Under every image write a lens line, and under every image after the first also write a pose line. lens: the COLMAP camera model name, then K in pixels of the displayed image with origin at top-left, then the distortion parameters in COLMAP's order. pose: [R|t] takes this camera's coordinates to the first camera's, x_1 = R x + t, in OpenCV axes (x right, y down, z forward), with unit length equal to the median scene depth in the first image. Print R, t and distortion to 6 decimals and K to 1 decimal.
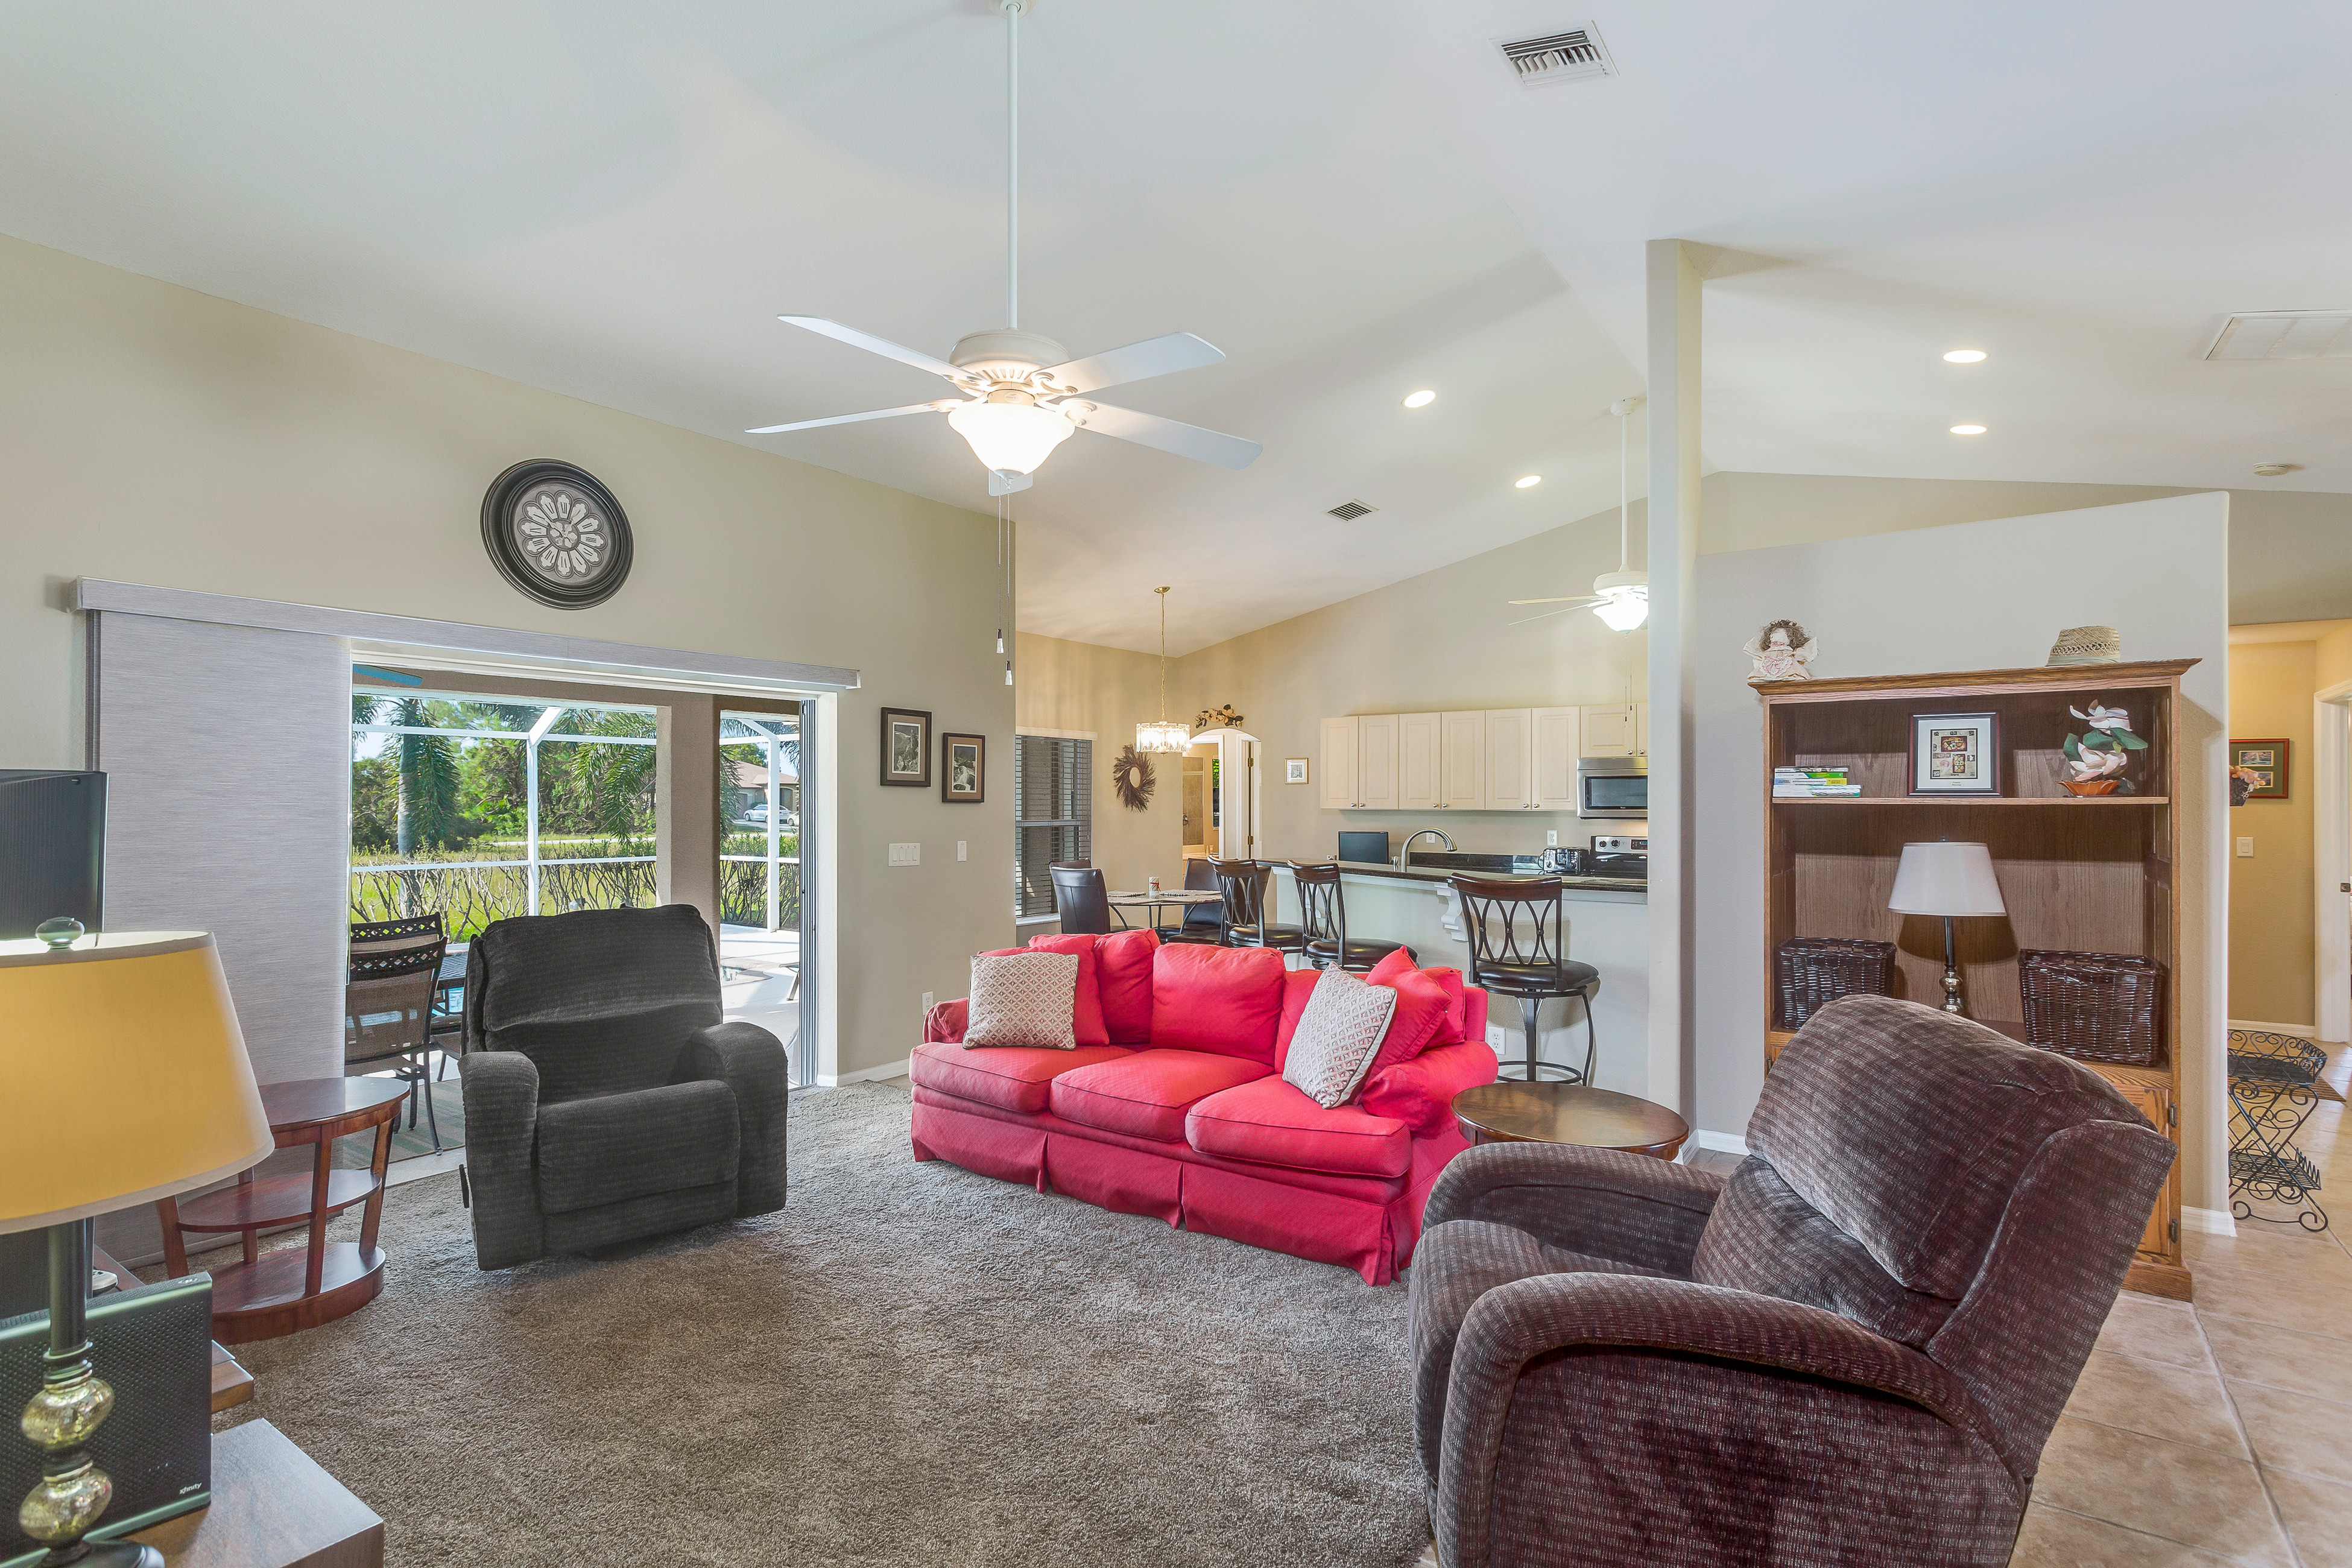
lens RADIAL K [[1162.6, 0, 1177.8], [0, 1162.6, 798.8], [0, 0, 1]] dist [-0.000042, 0.000296]
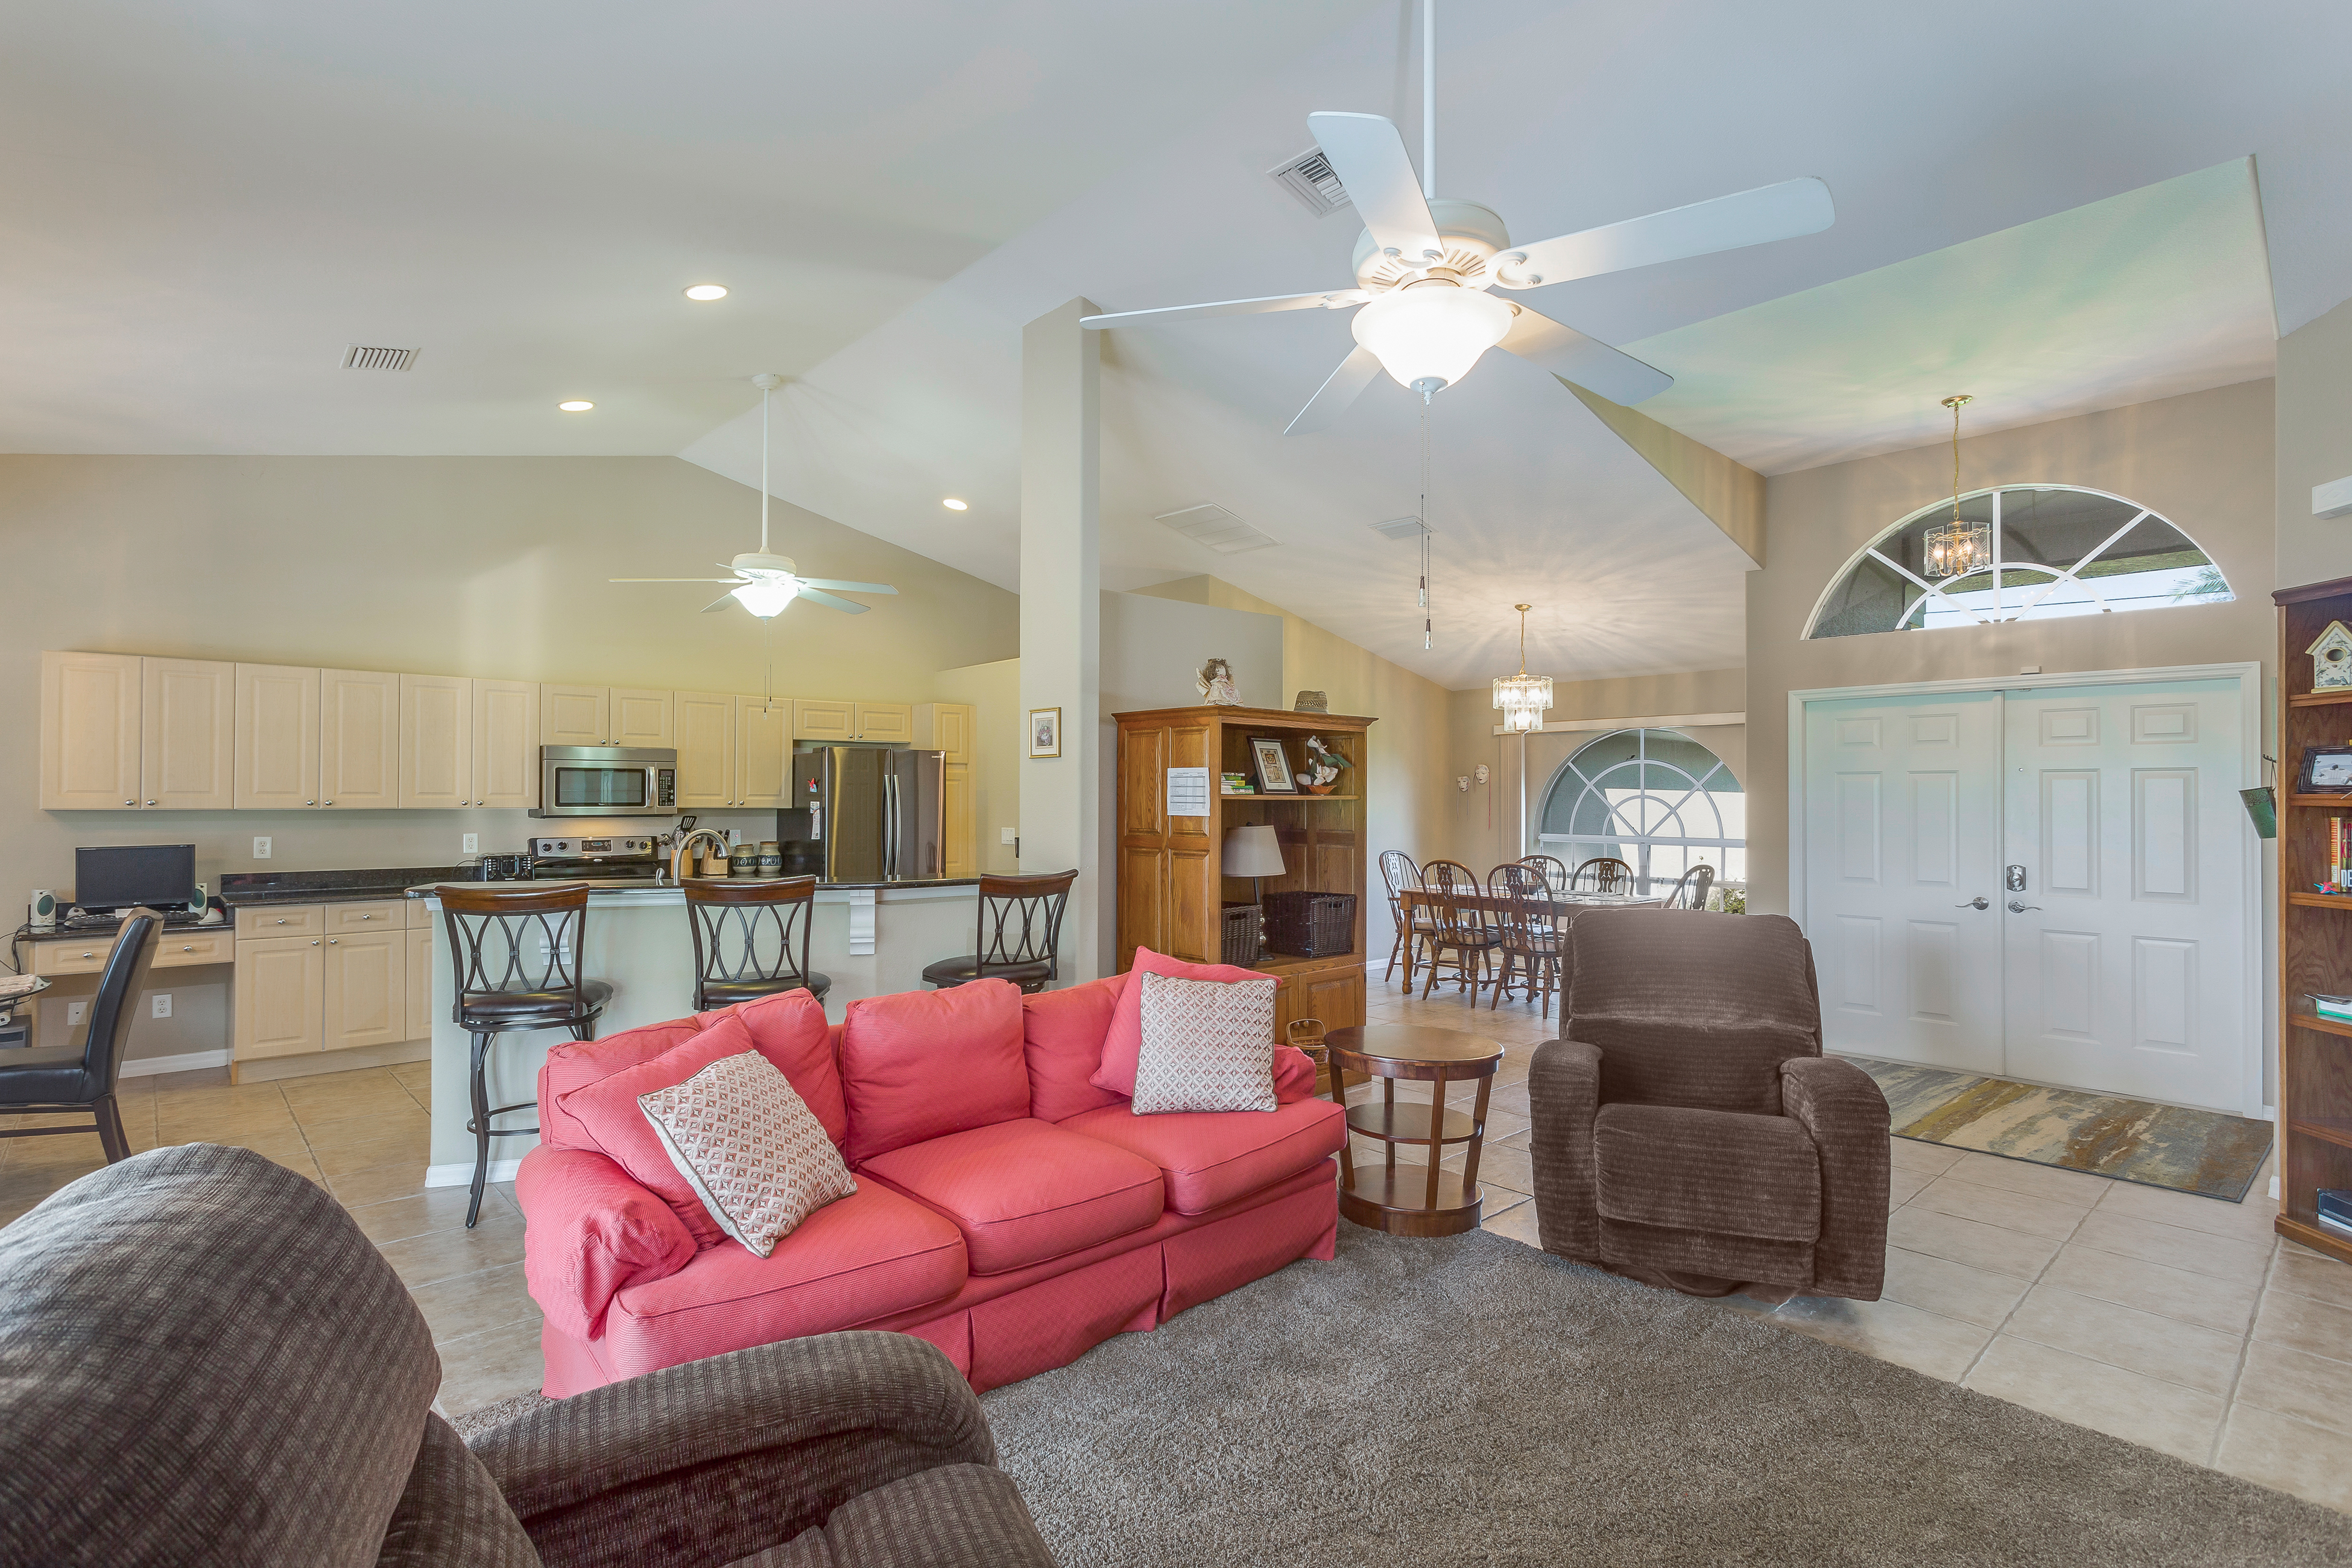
lens RADIAL K [[1120.8, 0, 1115.7], [0, 1120.8, 788.6], [0, 0, 1]] dist [0.000887, 0.000001]
pose [[0.245082, 0.007183, 0.969476, -0.398442], [-0.008518, 0.999950, -0.005255, -0.000143], [-0.969465, -0.006970, 0.245131, 0.438336]]
